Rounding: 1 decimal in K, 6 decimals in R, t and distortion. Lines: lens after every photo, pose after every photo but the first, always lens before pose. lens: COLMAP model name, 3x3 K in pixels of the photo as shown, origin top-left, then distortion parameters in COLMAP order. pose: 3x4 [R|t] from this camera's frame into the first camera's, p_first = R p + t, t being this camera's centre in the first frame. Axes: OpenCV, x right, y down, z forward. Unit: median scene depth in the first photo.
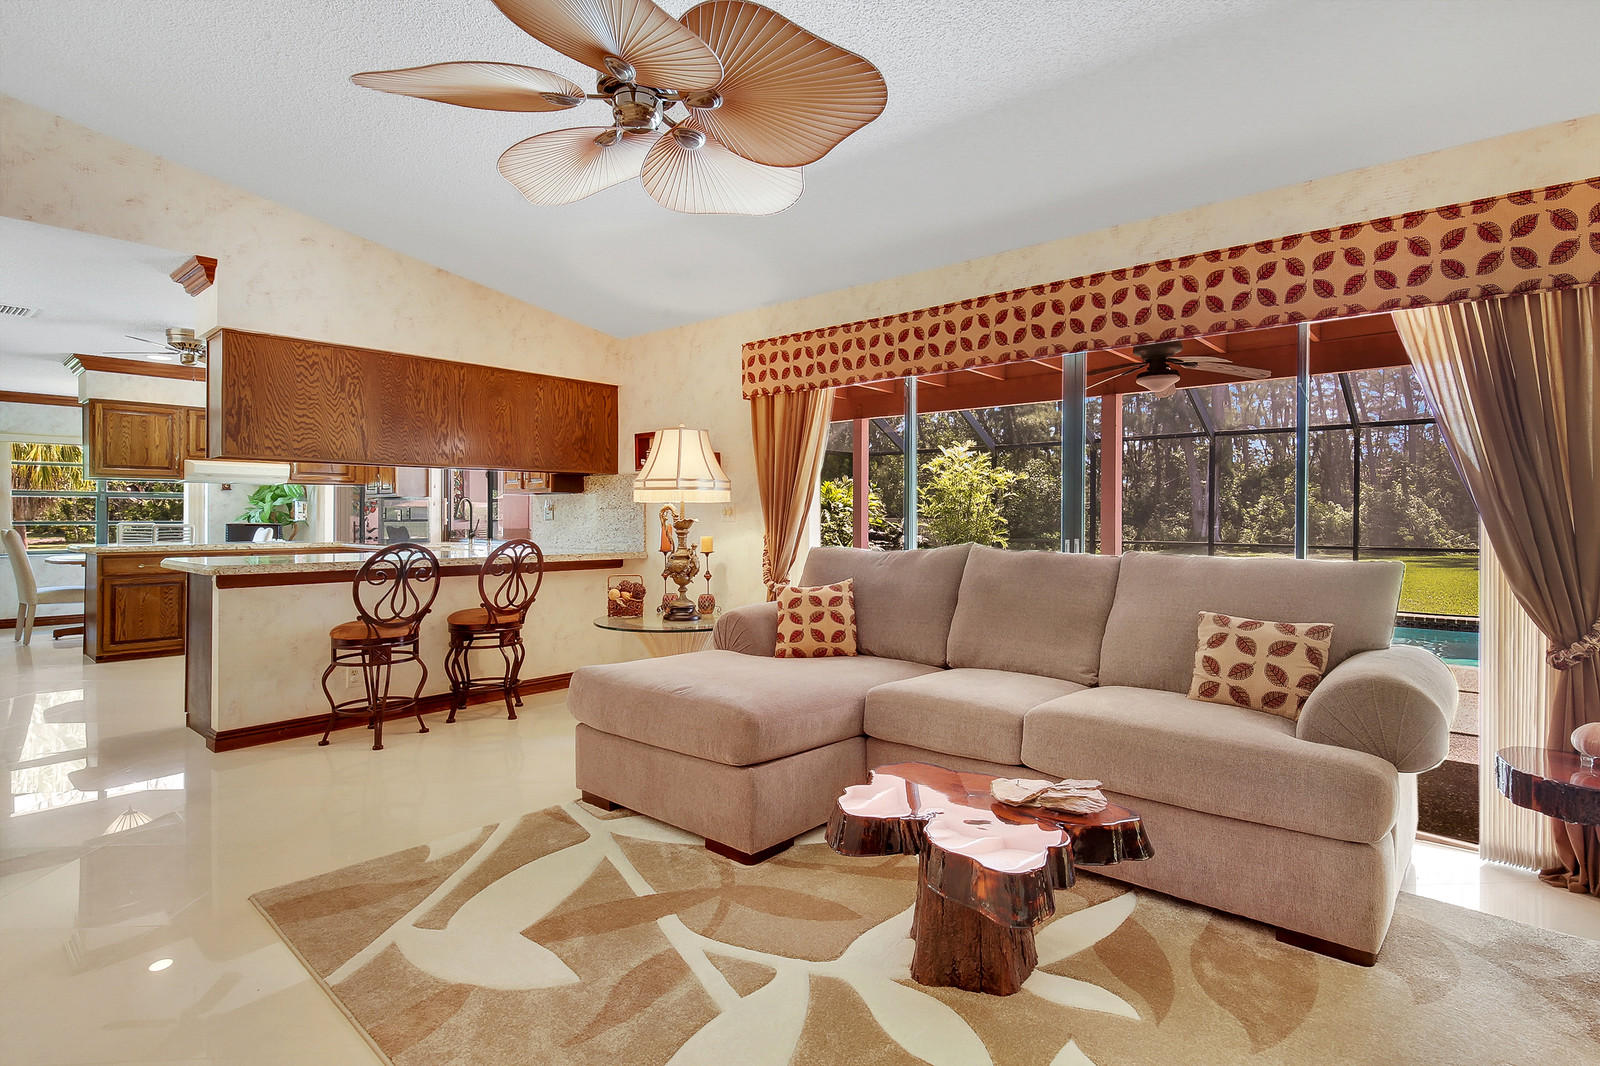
lens RADIAL K [[806.4, 0, 801.7], [0, 806.4, 508.9], [0, 0, 1]] dist [-0.000242, 0.000347]
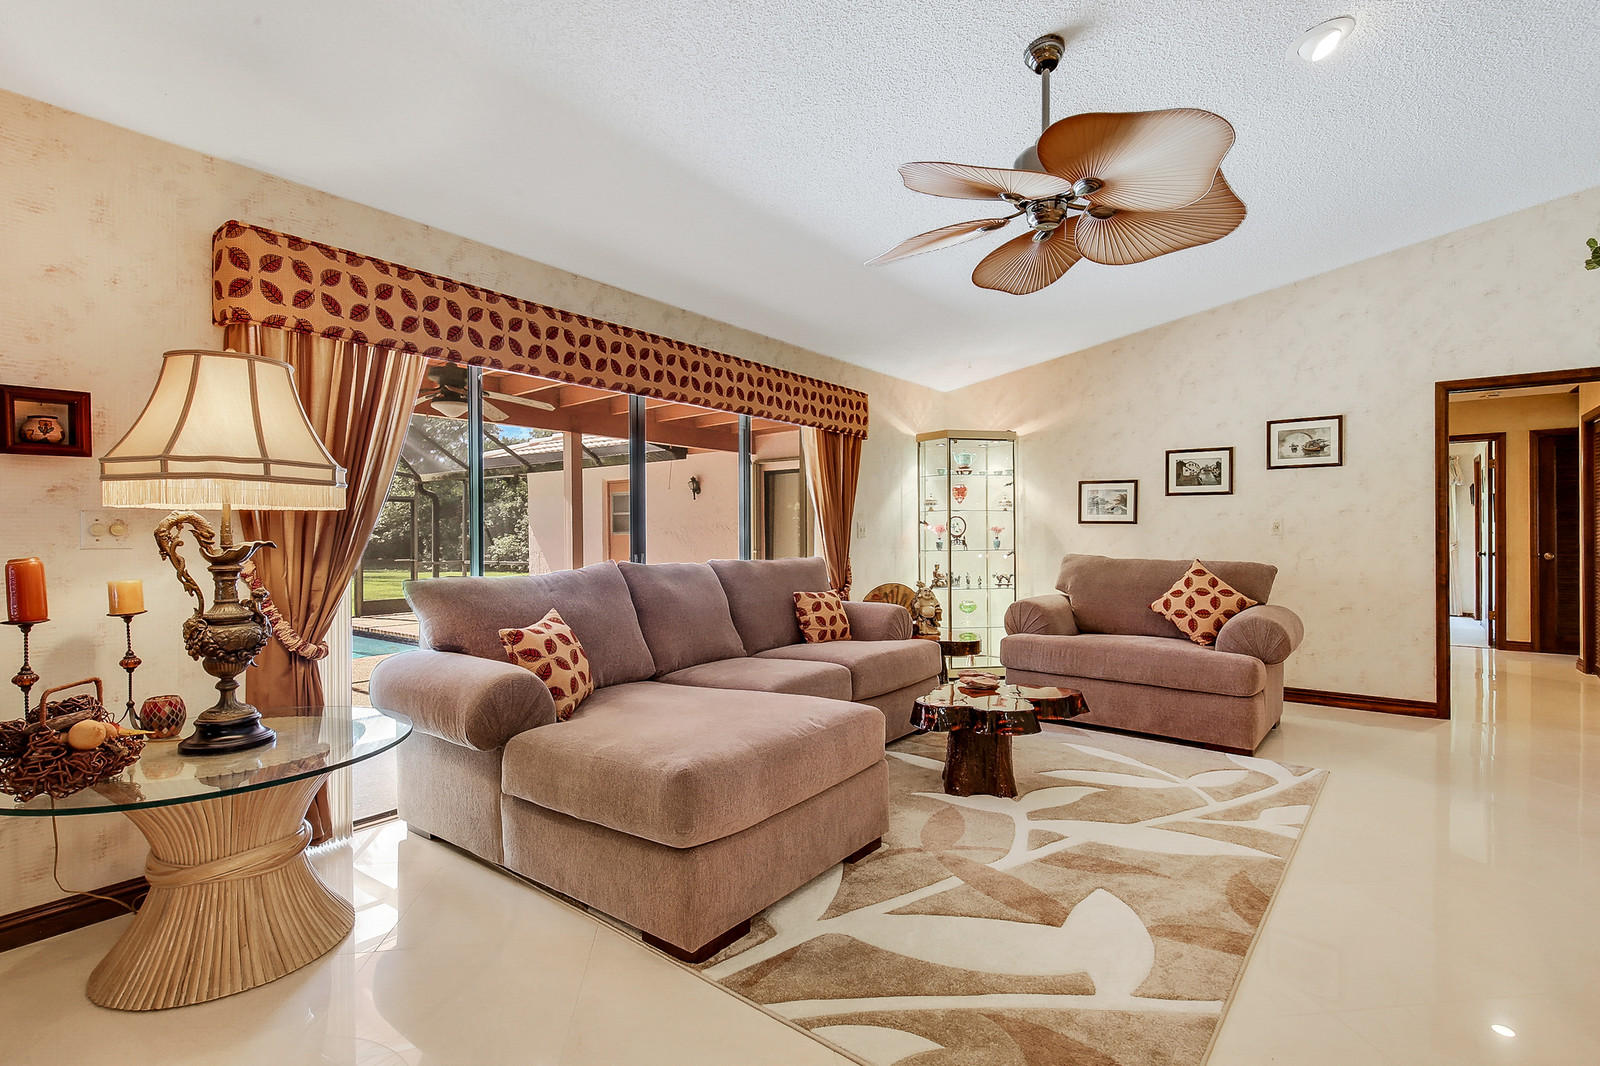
lens RADIAL K [[746.7, 0, 799.7], [0, 746.7, 542.7], [0, 0, 1]] dist [-0.002898, -0.000027]
pose [[-0.059345, -0.008856, 0.998198, -0.547608], [-0.000212, 0.999961, 0.008859, 0.007696], [-0.998237, 0.000314, -0.059345, 0.593638]]
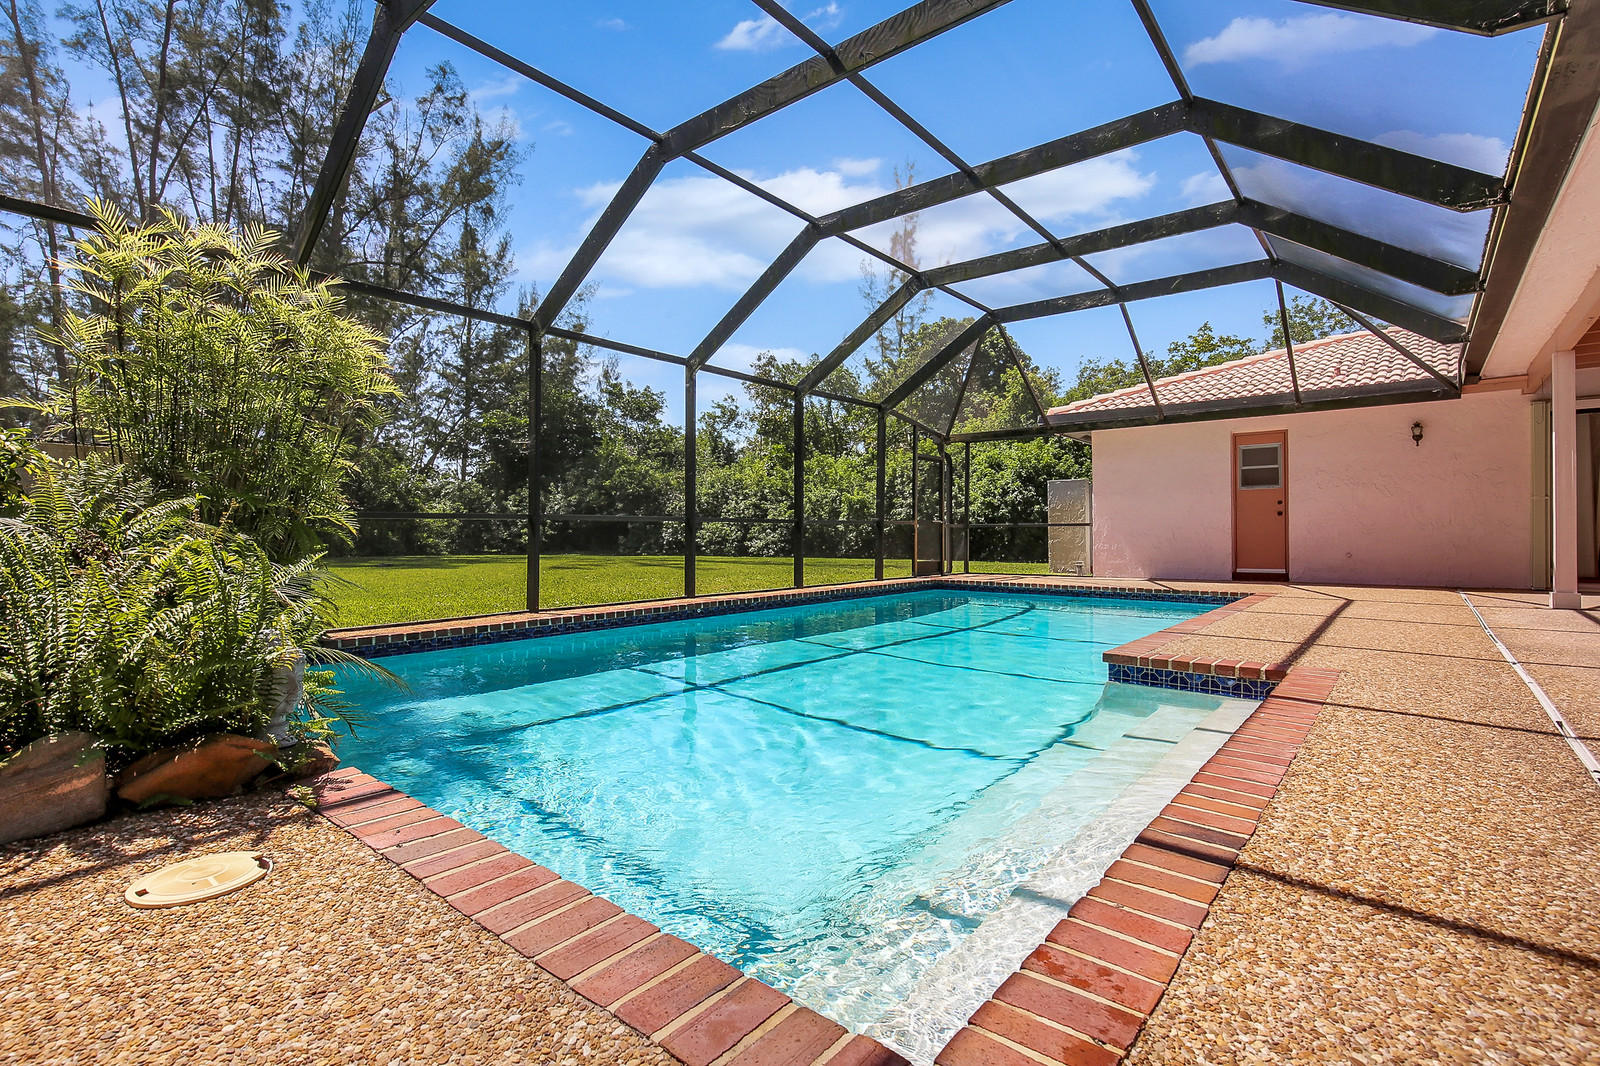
lens RADIAL K [[743.4, 0, 800.0], [0, 743.4, 533.0], [0, 0, 1]] dist [0.002277, -0.000178]
pose [[-0.028614, 0.002008, 0.999589, -0.312474], [-0.005263, 0.999984, -0.002159, 0.163980], [-0.999577, -0.005322, -0.028603, 2.708018]]
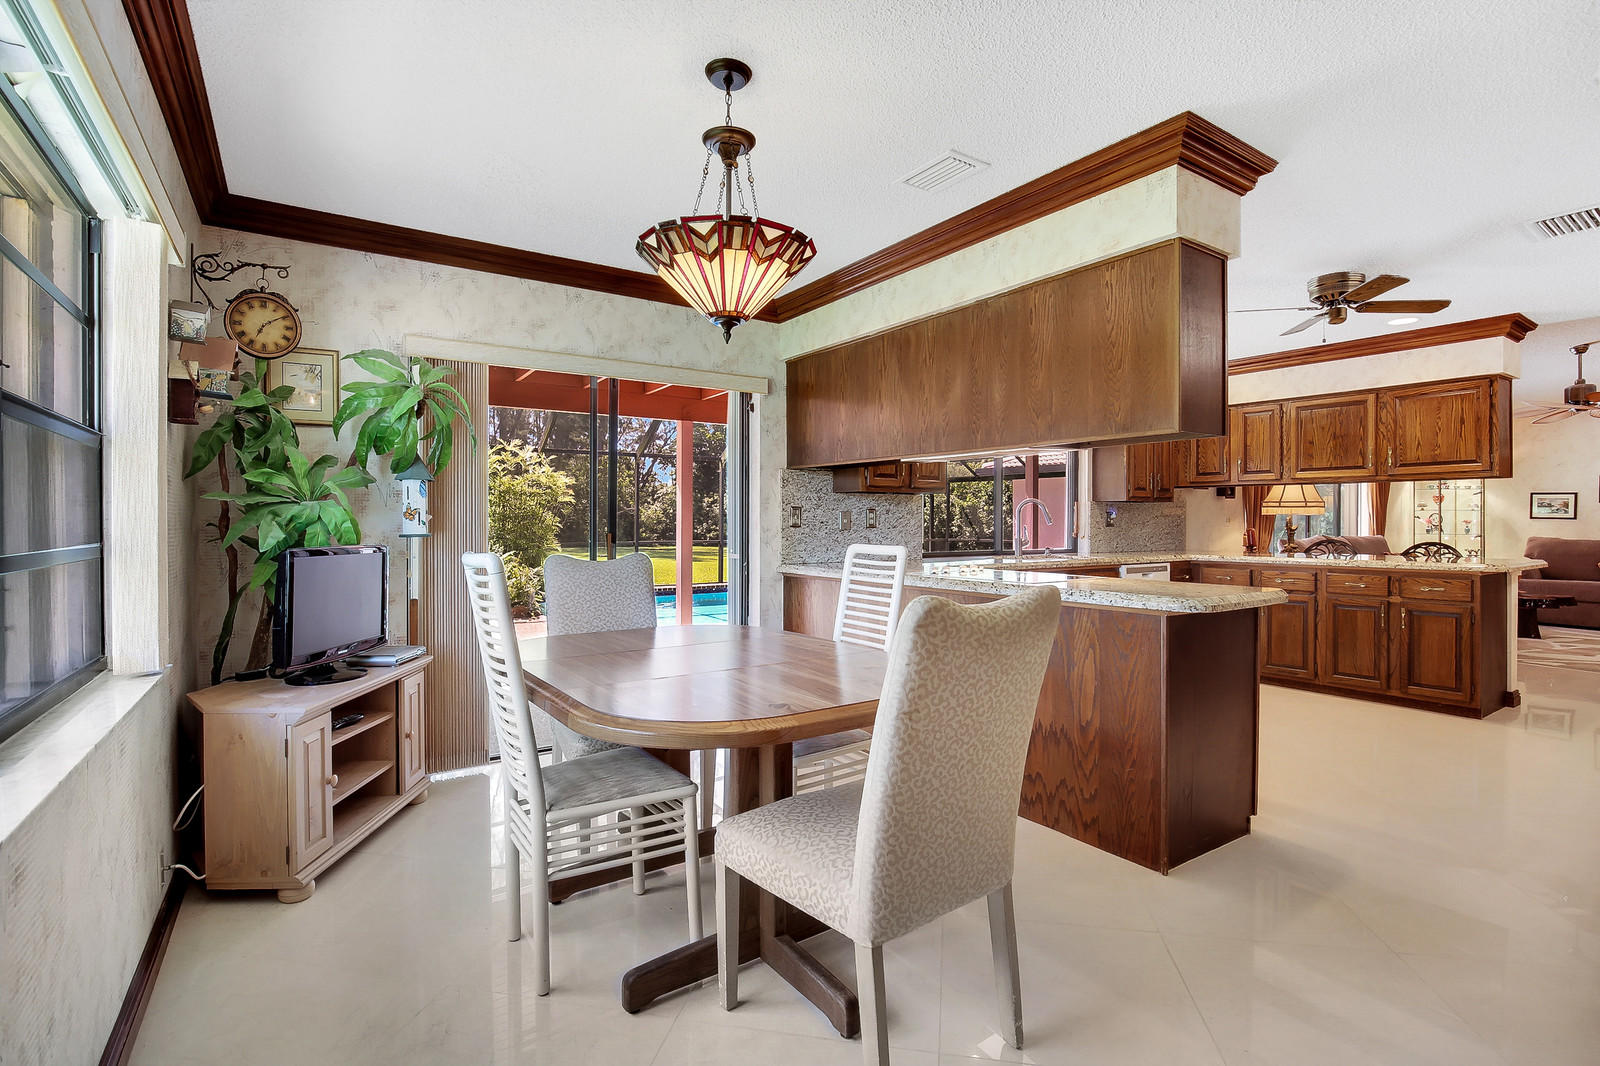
lens RADIAL K [[745.7, 0, 810.9], [0, 745.7, 525.6], [0, 0, 1]] dist [-0.016688, 0.000807]
pose [[0.239528, -0.004470, 0.970879, -1.906227], [-0.010953, 0.999913, 0.007306, 0.012882], [-0.970828, -0.012384, 0.239458, 1.599134]]
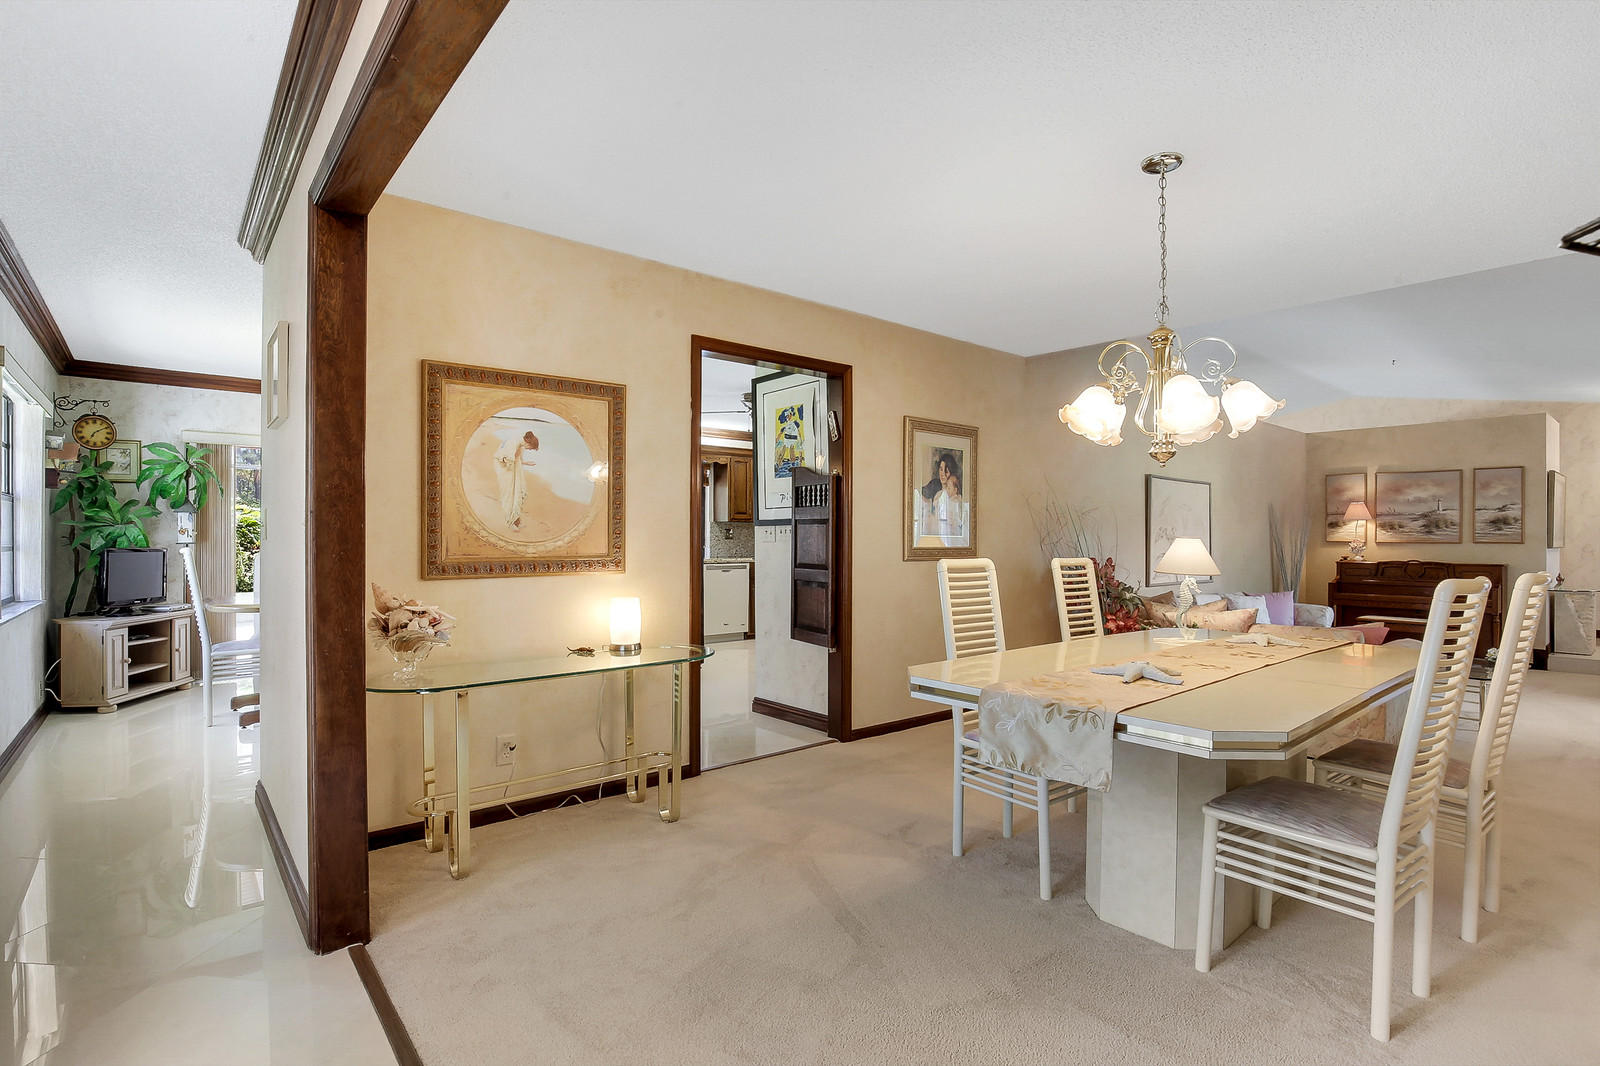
lens RADIAL K [[786.5, 0, 798.8], [0, 786.5, 534.9], [0, 0, 1]] dist [-0.003758, 0.000293]
pose [[0.160606, 0.003830, 0.987011, -2.506516], [-0.009397, 0.999953, -0.002352, 0.010088], [-0.986974, -0.008898, 0.160634, 0.834906]]
